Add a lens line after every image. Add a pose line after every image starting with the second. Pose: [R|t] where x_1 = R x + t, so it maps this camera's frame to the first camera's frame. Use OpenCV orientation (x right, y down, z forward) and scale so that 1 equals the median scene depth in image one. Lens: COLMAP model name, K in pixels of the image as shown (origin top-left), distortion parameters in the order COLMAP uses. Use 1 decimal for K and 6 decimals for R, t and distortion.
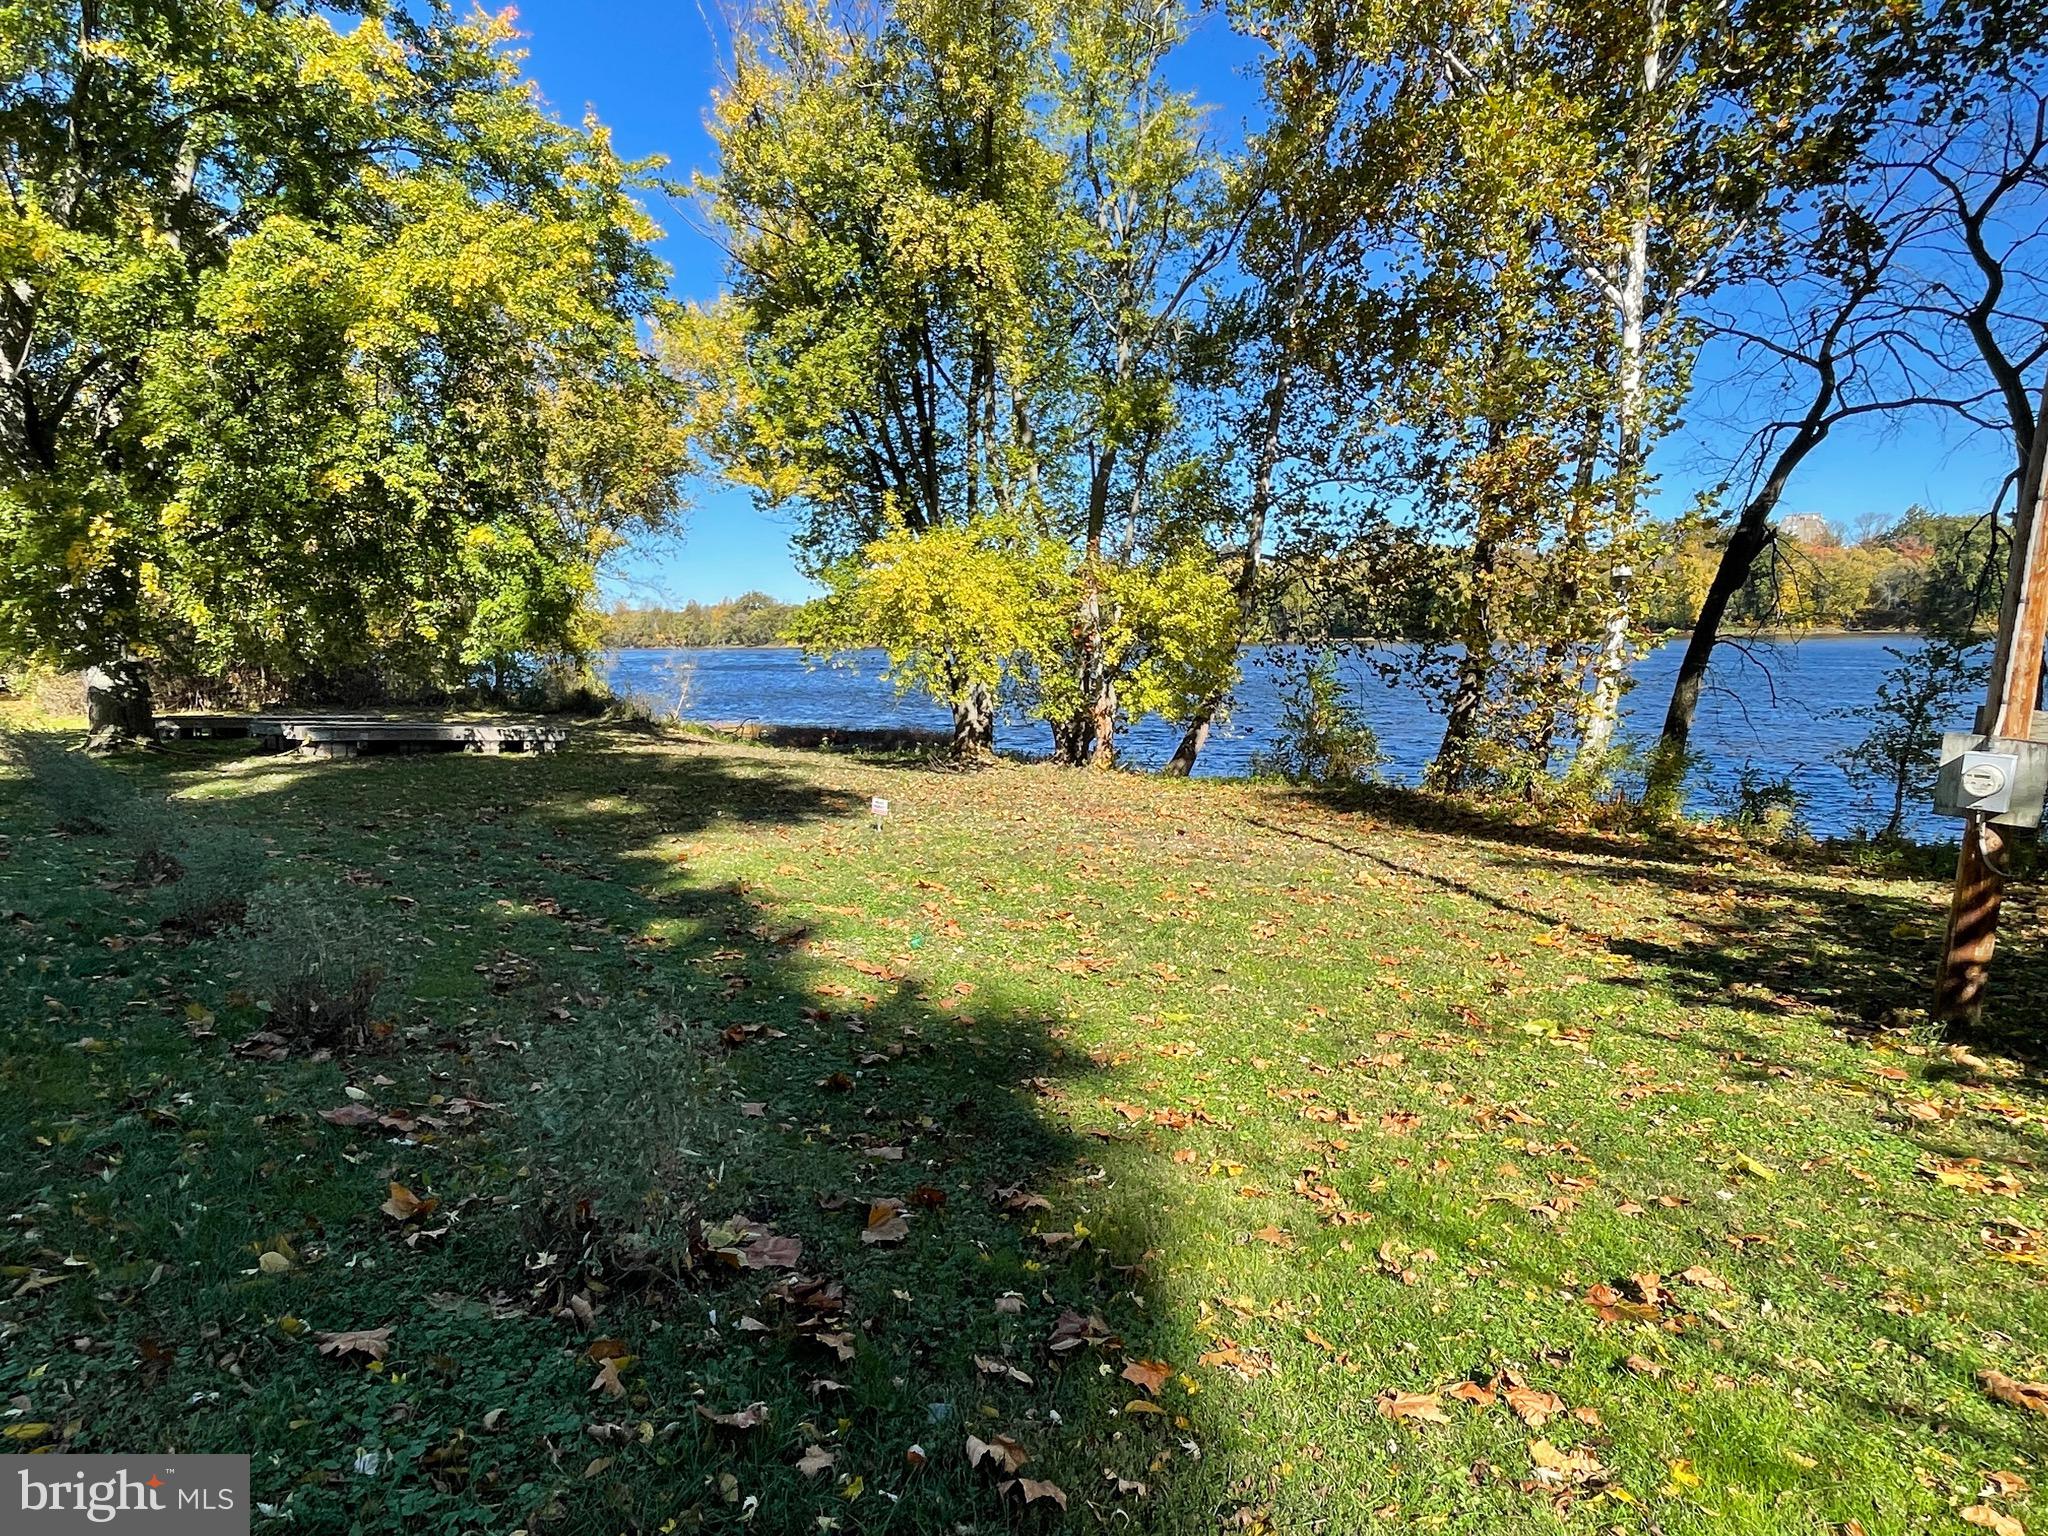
lens RADIAL K [[1210.1, 0, 1025.0], [0, 1210.1, 770.1], [0, 0, 1]] dist [-0.000666, 0.001089]
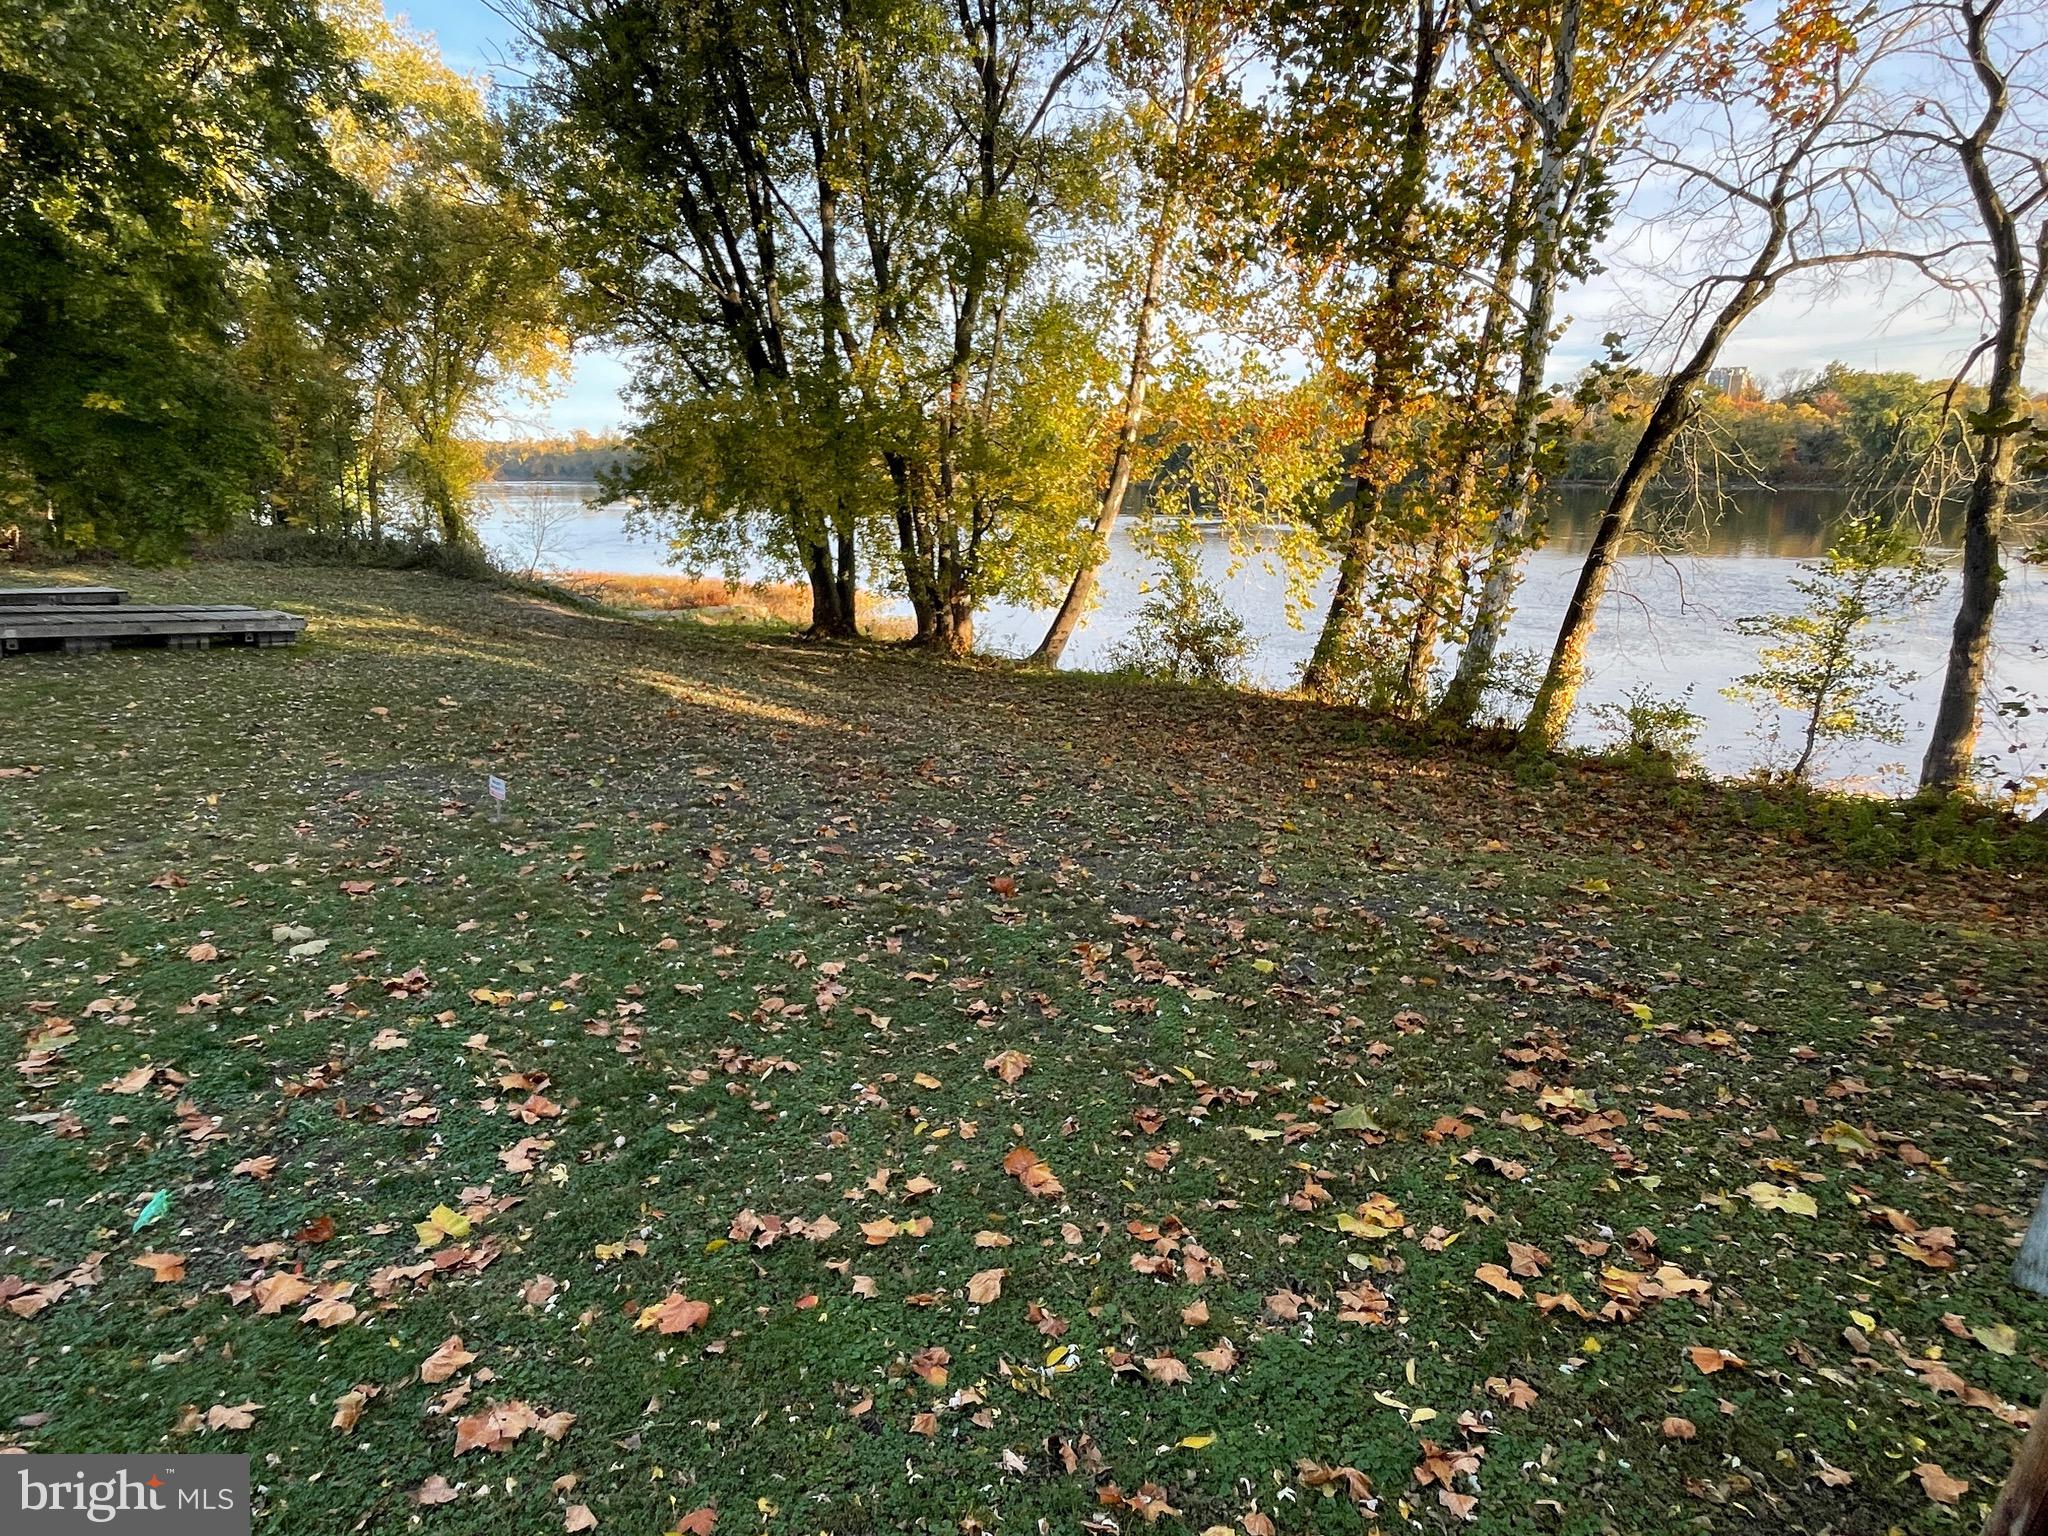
lens RADIAL K [[1137.3, 0, 1024.0], [0, 1137.3, 766.0], [0, 0, 1]] dist [-0.002078, -0.002269]
pose [[0.999248, 0.006429, 0.038237, 0.103323], [-0.011872, 0.989523, 0.143886, -0.053367], [-0.036911, -0.144232, 0.988855, 0.172715]]
